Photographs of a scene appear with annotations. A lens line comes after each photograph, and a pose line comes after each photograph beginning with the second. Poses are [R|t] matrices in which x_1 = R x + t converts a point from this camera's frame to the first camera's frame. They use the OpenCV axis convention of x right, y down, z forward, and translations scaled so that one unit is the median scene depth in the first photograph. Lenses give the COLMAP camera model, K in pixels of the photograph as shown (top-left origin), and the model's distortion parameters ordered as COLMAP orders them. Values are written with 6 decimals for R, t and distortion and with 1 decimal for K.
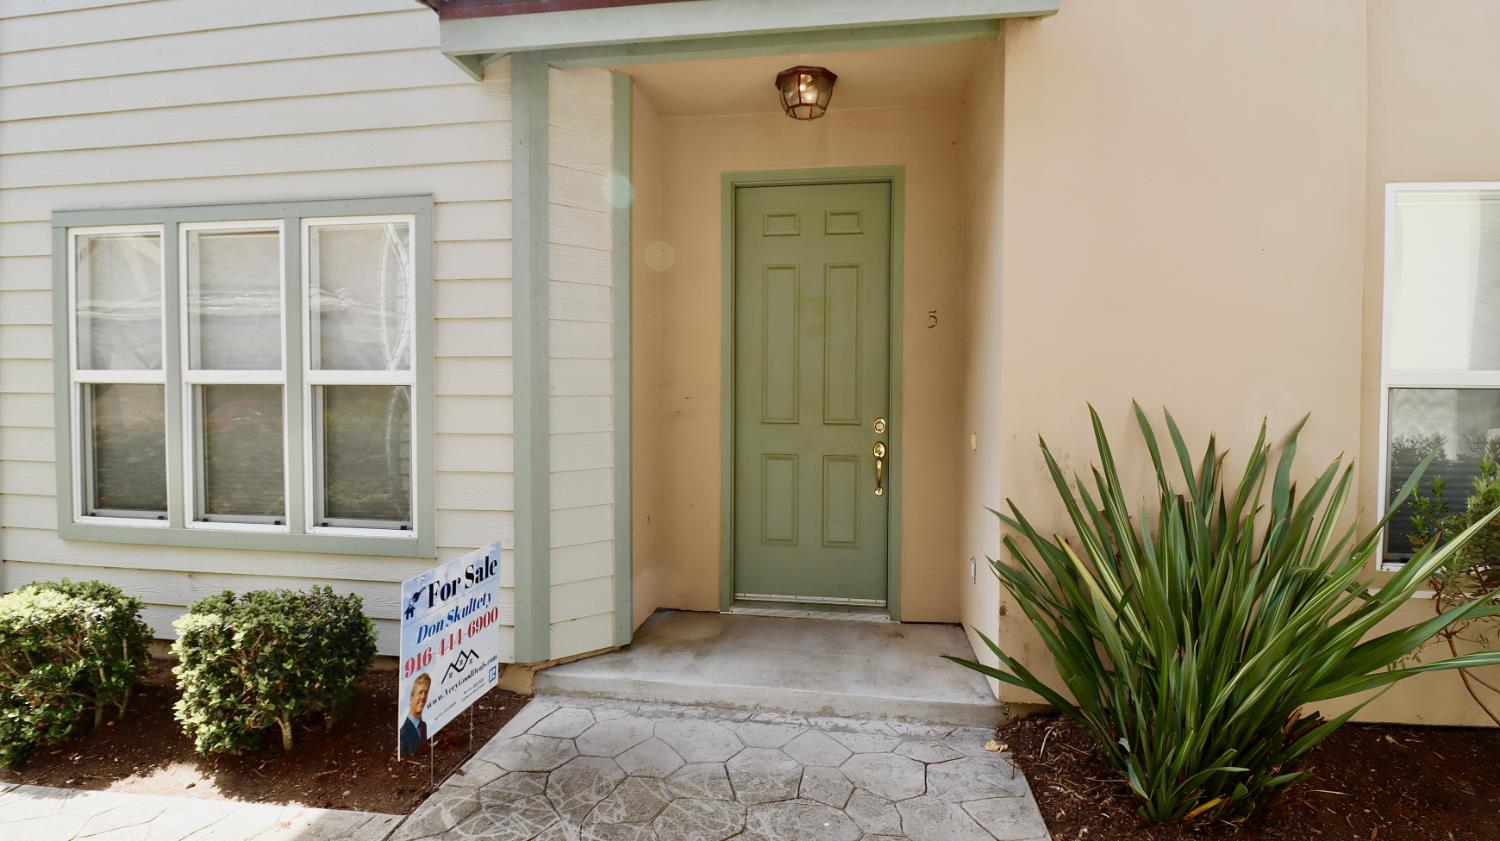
lens RADIAL K [[684.2, 0, 764.9], [0, 684.2, 414.5], [0, 0, 1]] dist [0.002526, -0.012979]
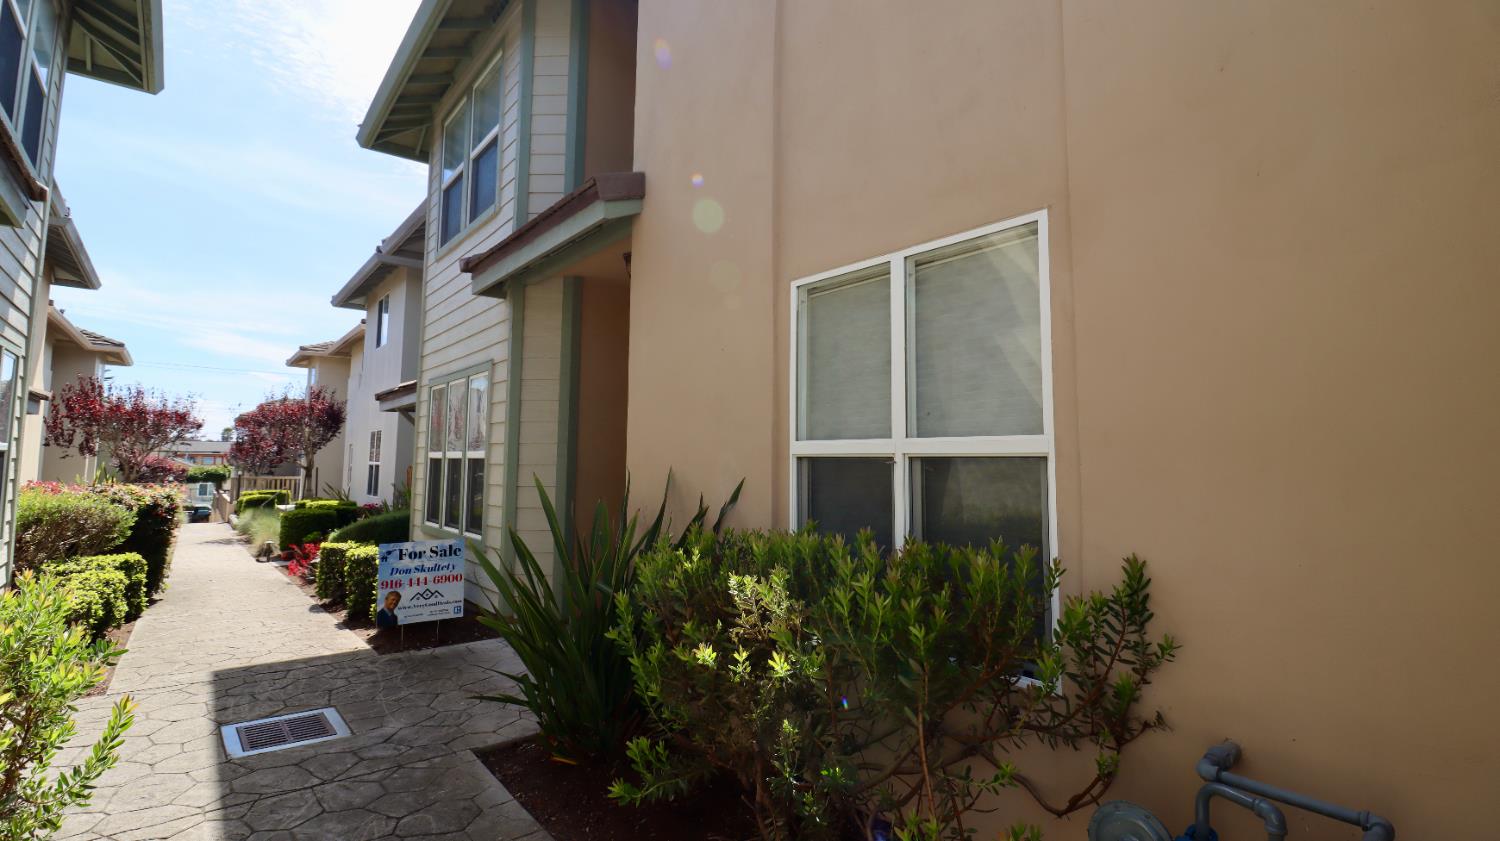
lens RADIAL K [[694.7, 0, 756.7], [0, 694.7, 401.2], [0, 0, 1]] dist [0.002106, -0.015388]
pose [[0.735499, -0.059352, -0.674921, 1.585765], [-0.030662, 0.992219, -0.120670, 0.010875], [0.676831, 0.109447, 0.727956, 0.092300]]
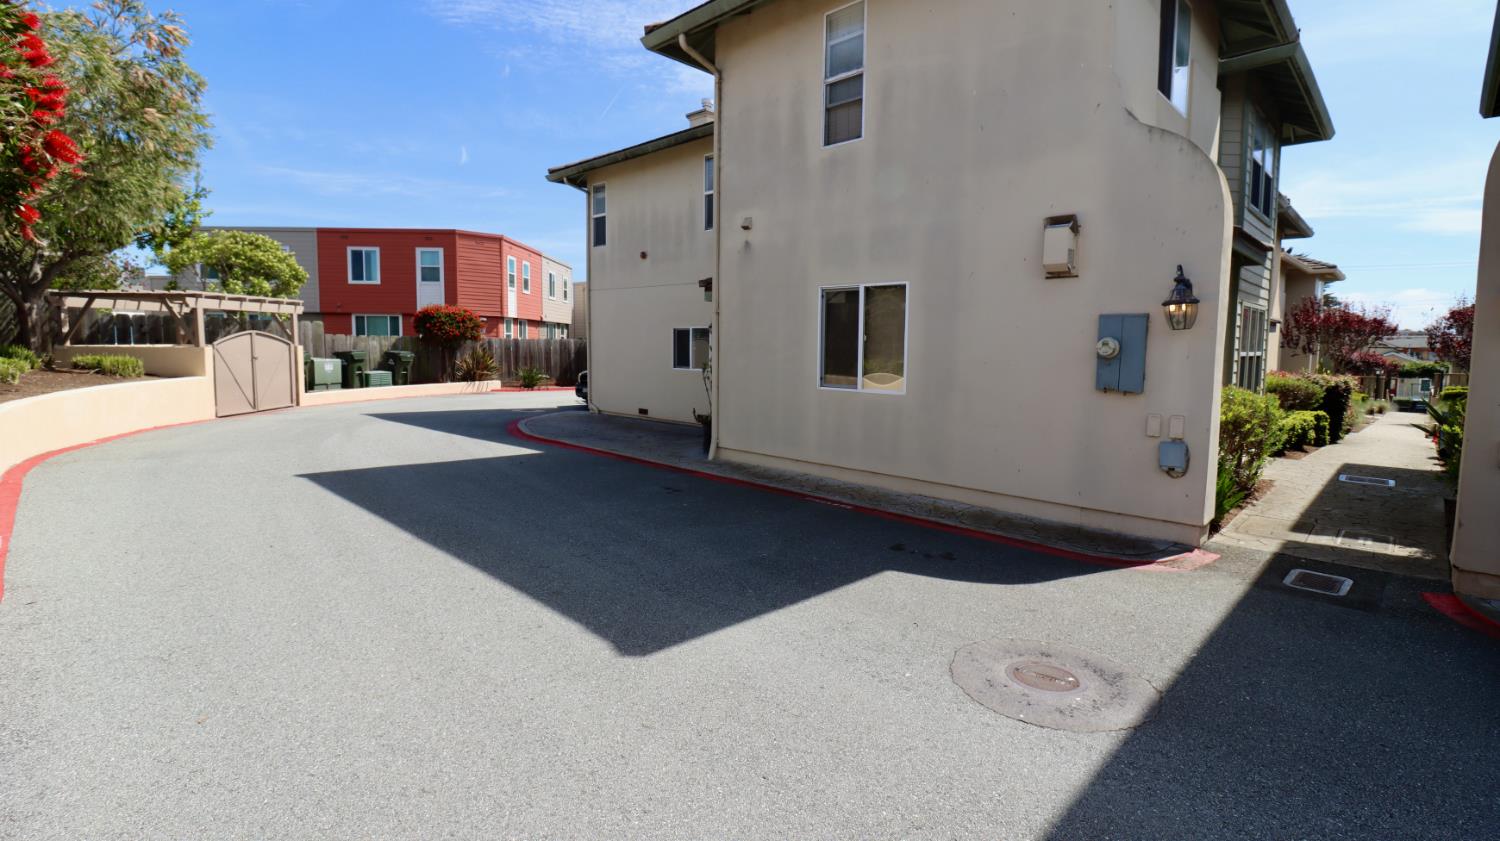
lens RADIAL K [[693.8, 0, 750.0], [0, 693.8, 420.5], [0, 0, 1]] dist [-0.001522, -0.015659]
pose [[-0.593254, 0.074802, -0.801533, 3.729199], [-0.034487, 0.992398, 0.118140, -0.014975], [0.804277, 0.097730, -0.586164, 0.072282]]
